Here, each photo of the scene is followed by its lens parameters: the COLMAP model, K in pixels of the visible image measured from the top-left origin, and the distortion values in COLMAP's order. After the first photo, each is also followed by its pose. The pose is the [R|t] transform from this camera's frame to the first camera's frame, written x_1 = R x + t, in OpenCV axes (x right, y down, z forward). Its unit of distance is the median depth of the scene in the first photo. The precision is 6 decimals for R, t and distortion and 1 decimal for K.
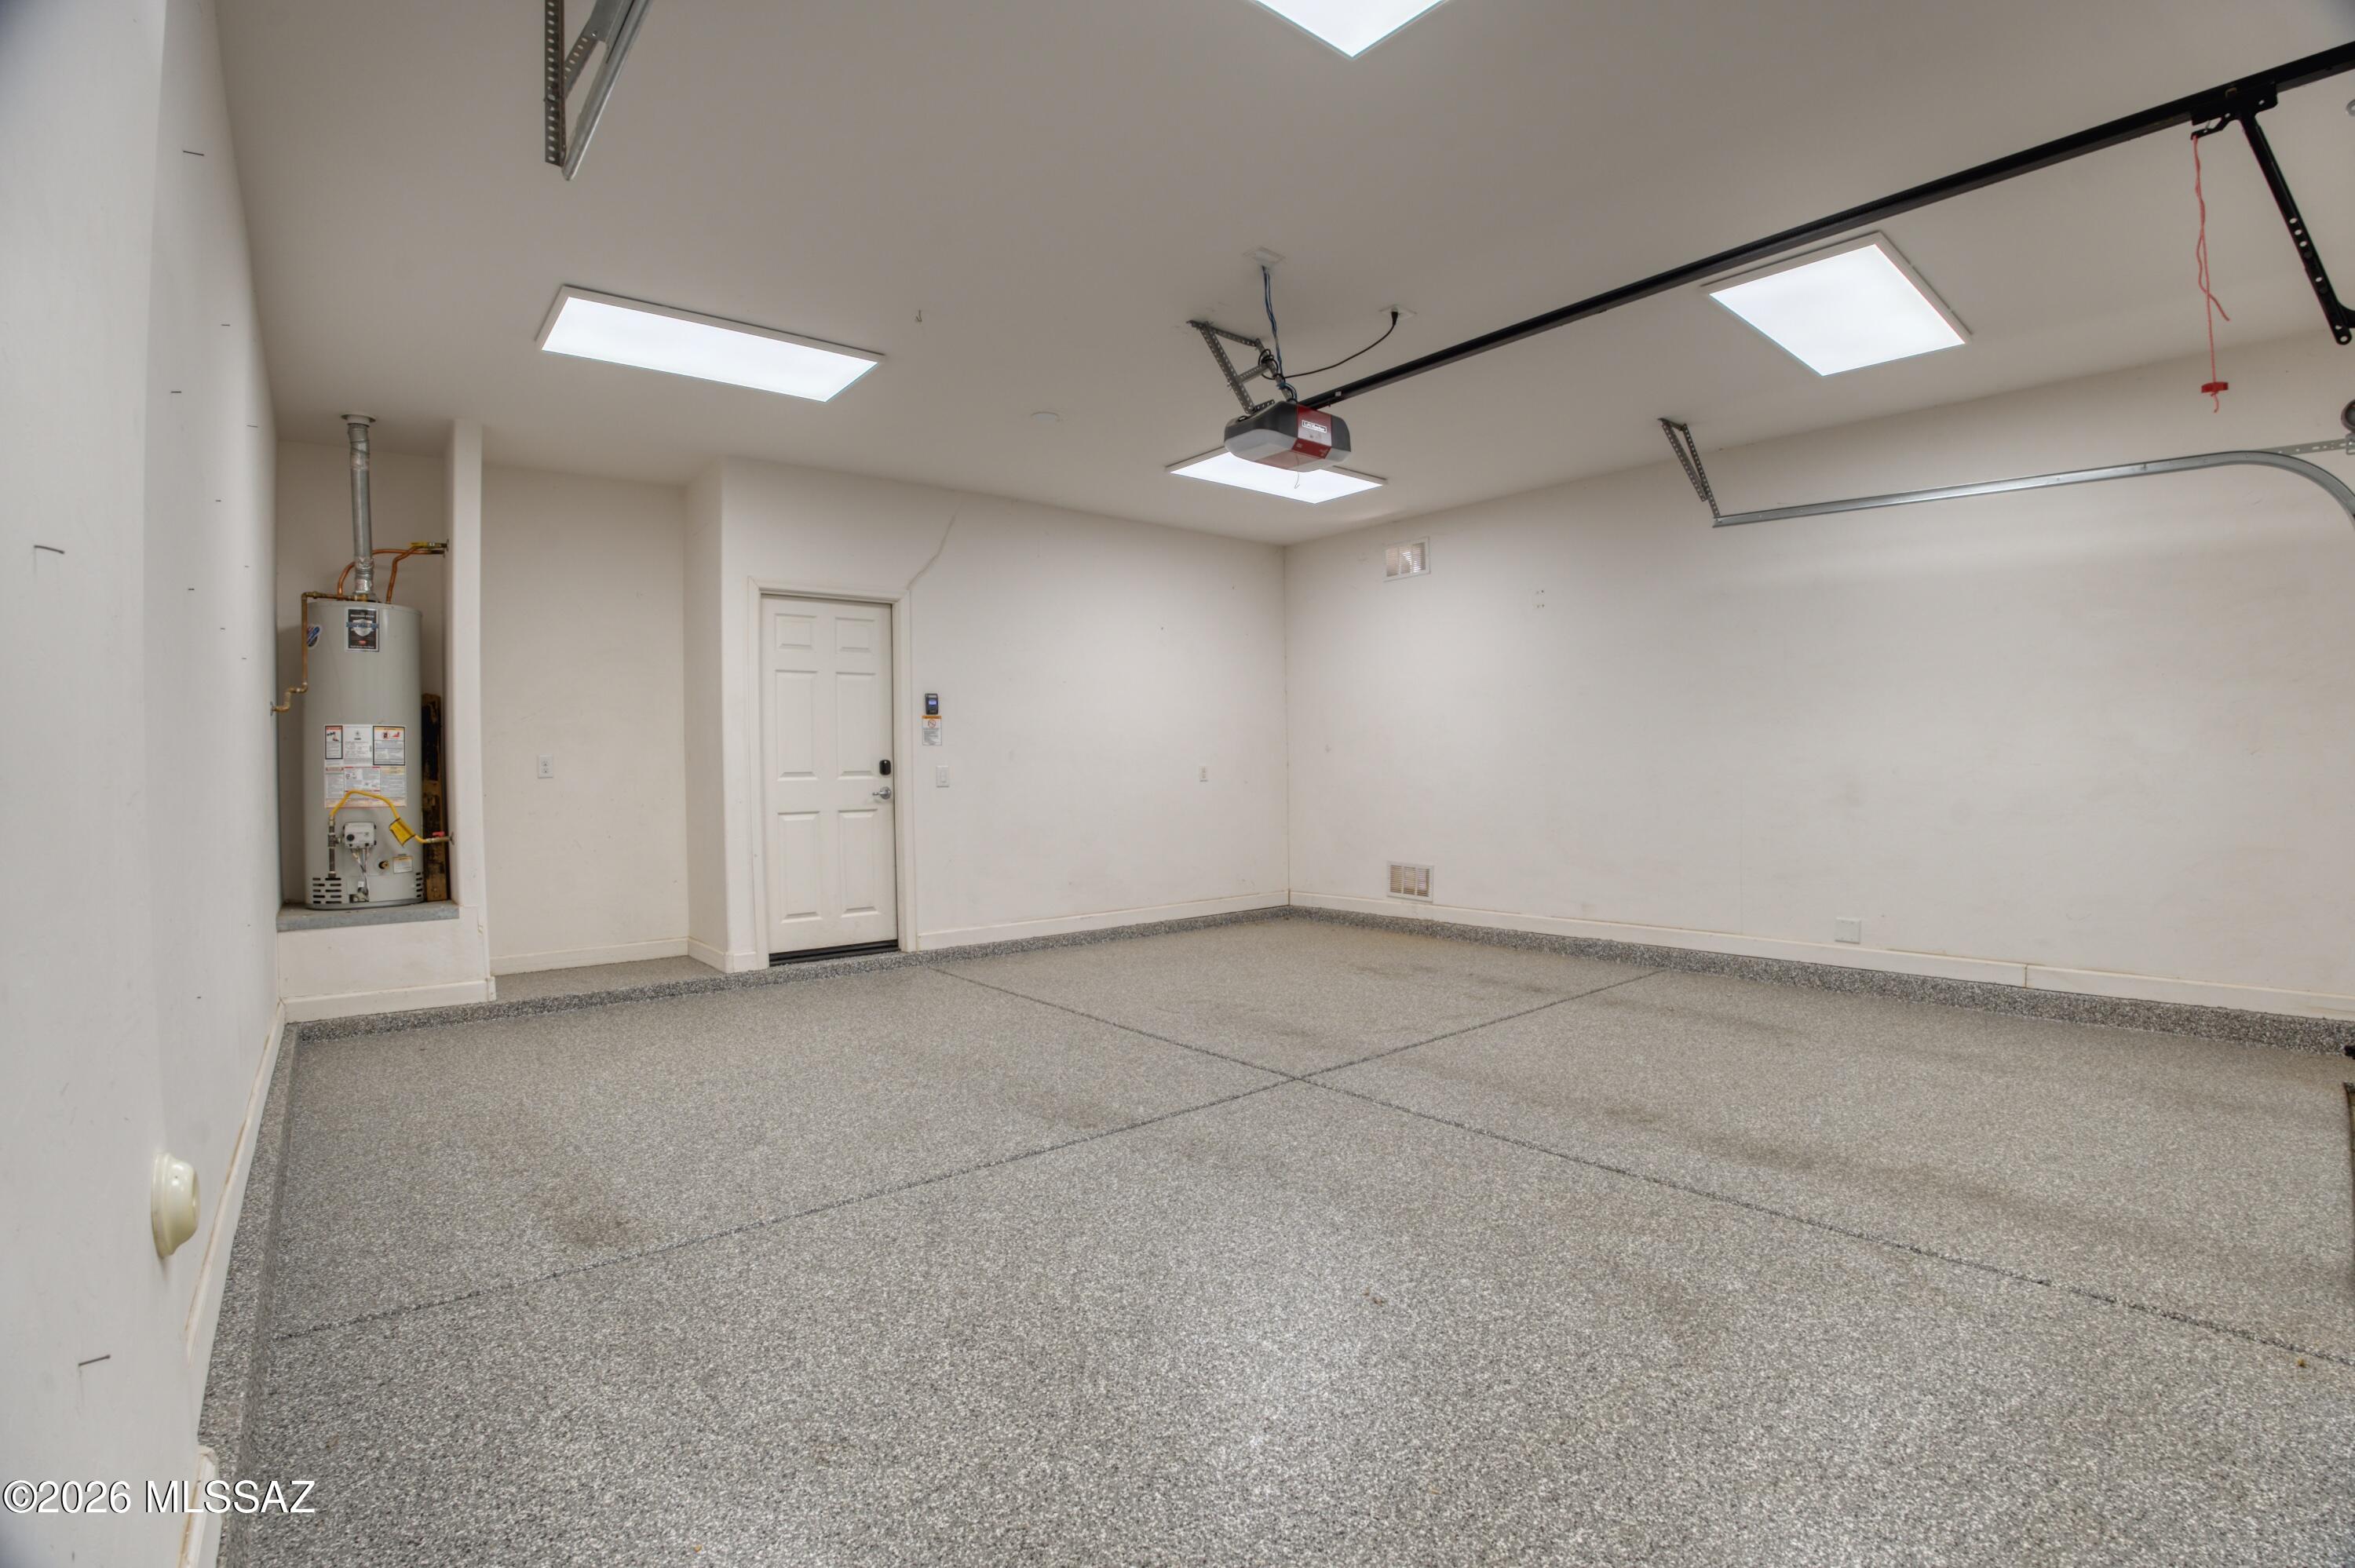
lens RADIAL K [[1071.5, 0, 1177.5], [0, 1071.5, 784.0], [0, 0, 1]] dist [-0.076921, 0.000472]
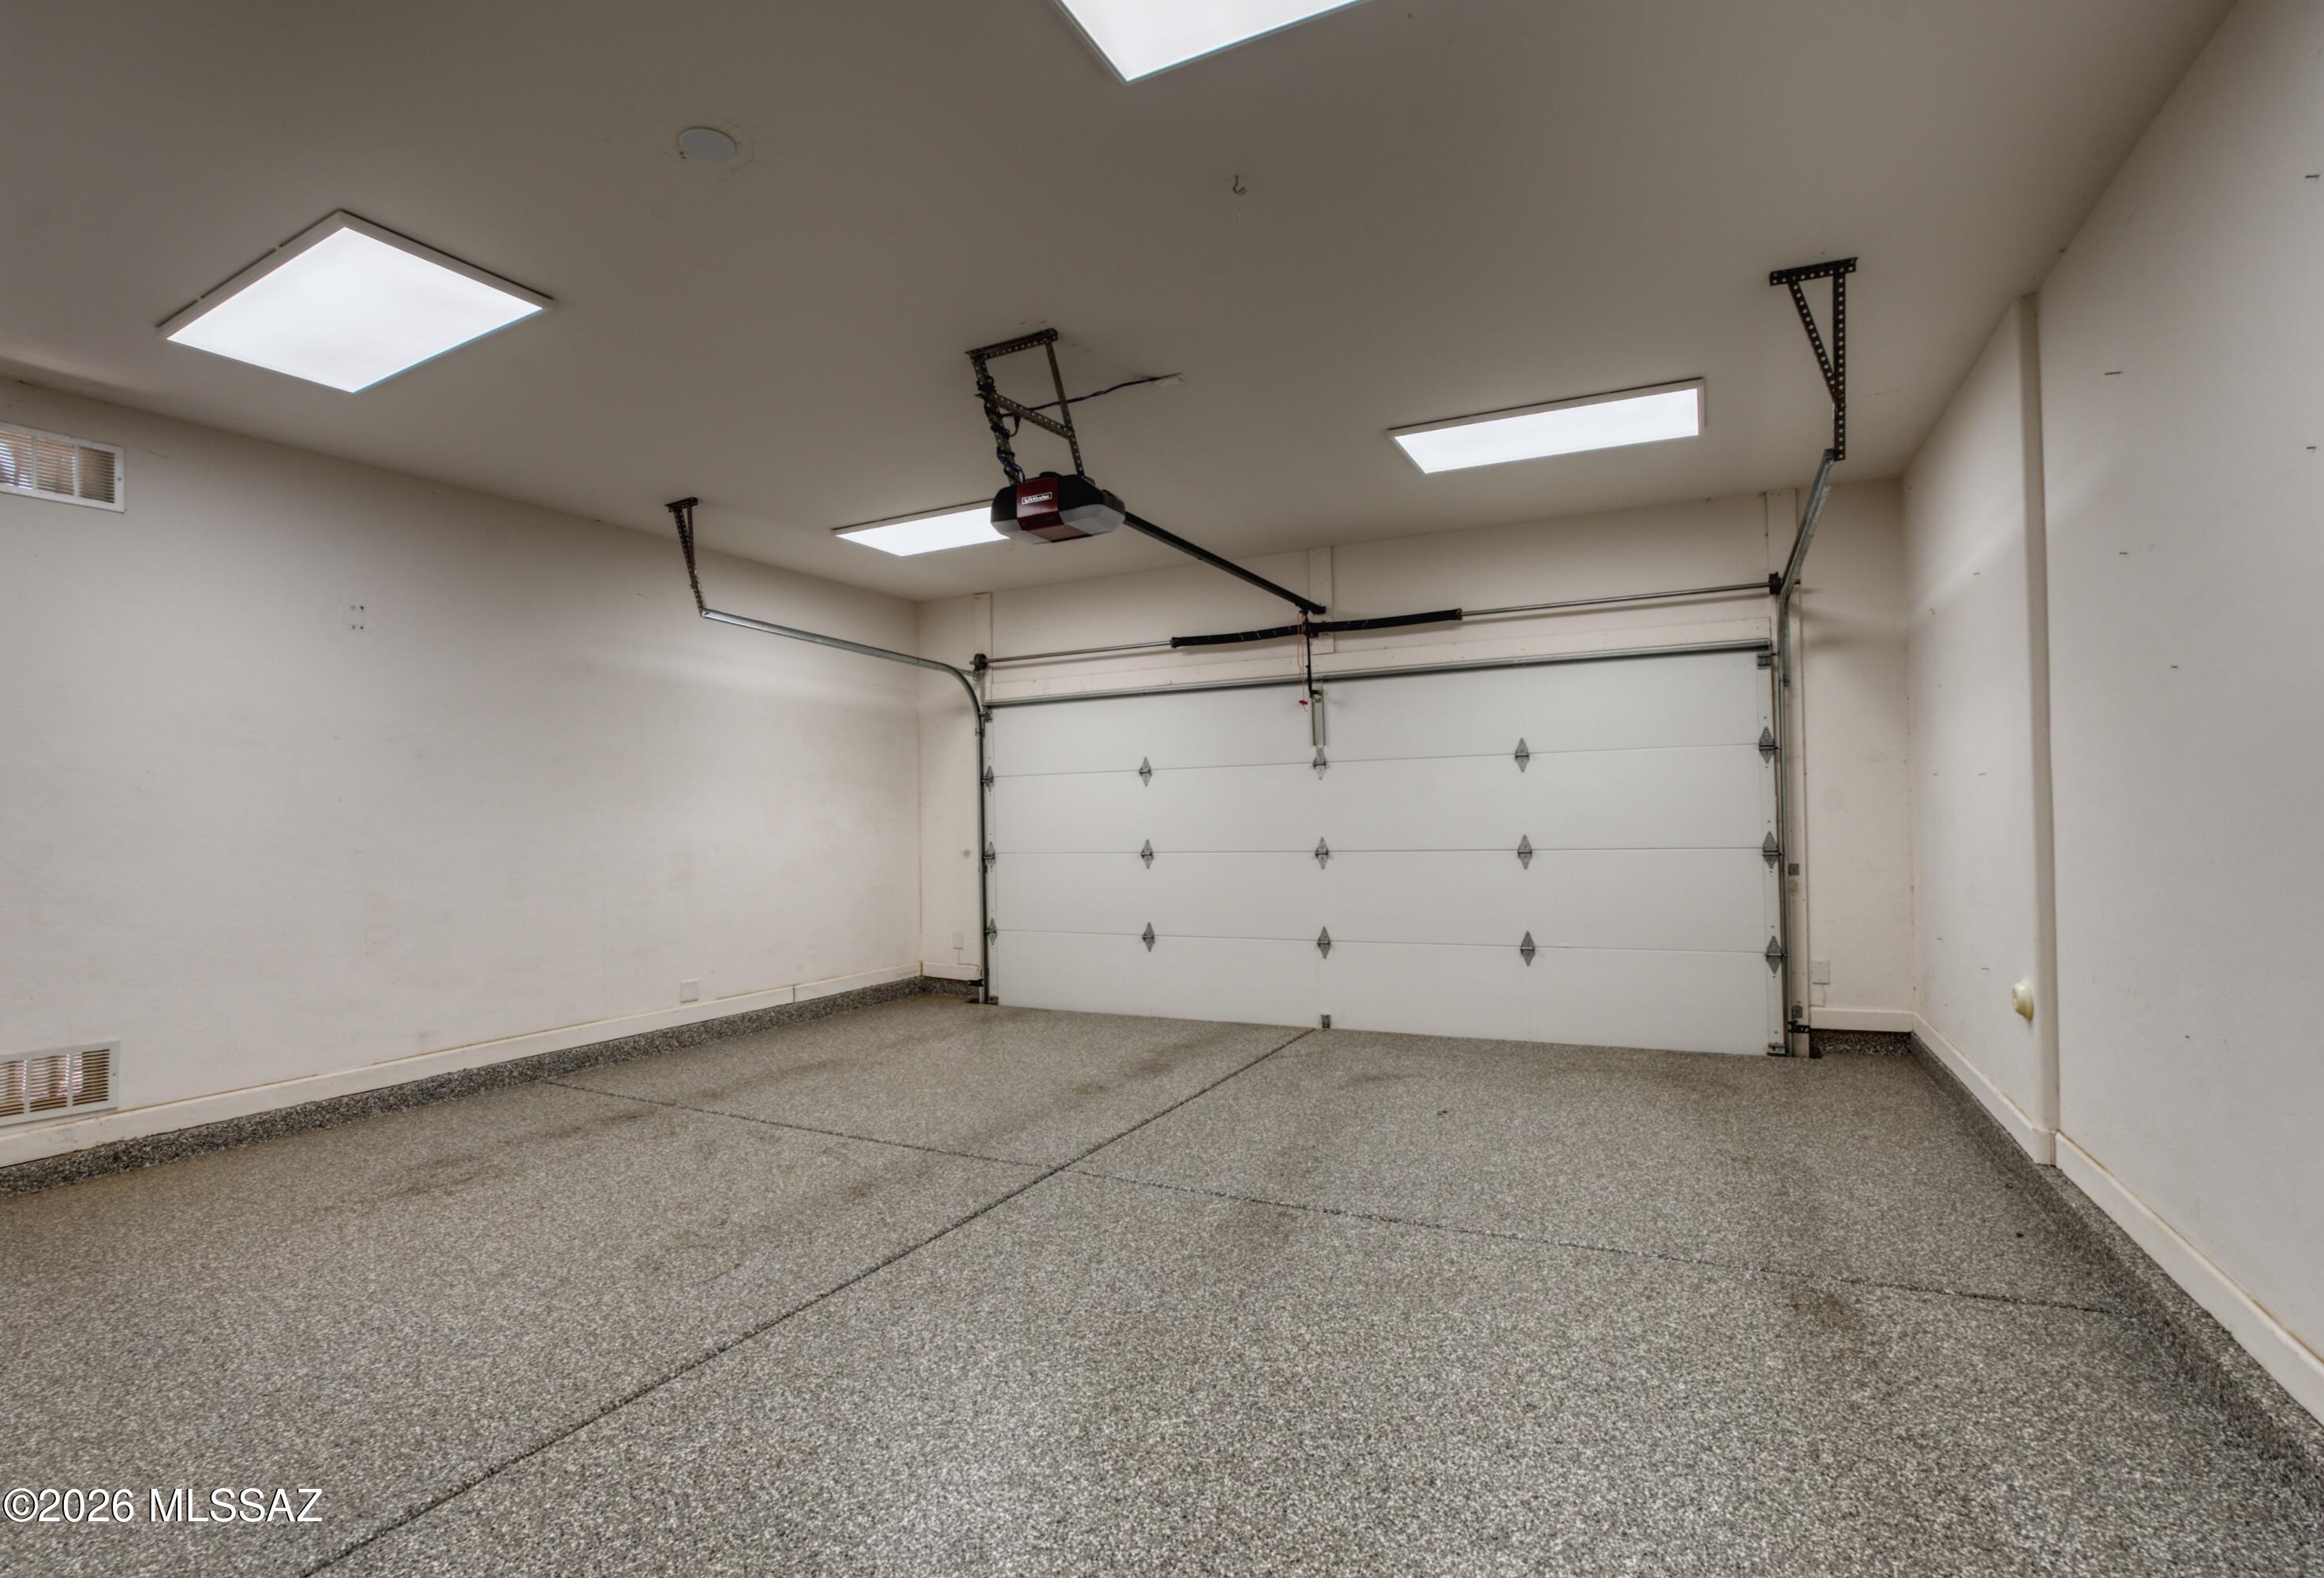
lens RADIAL K [[1074.3, 0, 1162.0], [0, 1074.3, 789.0], [0, 0, 1]] dist [-0.001191, -0.000492]
pose [[-0.415194, 0.043119, 0.908711, -1.027297], [0.019661, 0.999068, -0.038424, -0.037403], [-0.909521, 0.001913, -0.415655, 1.632138]]
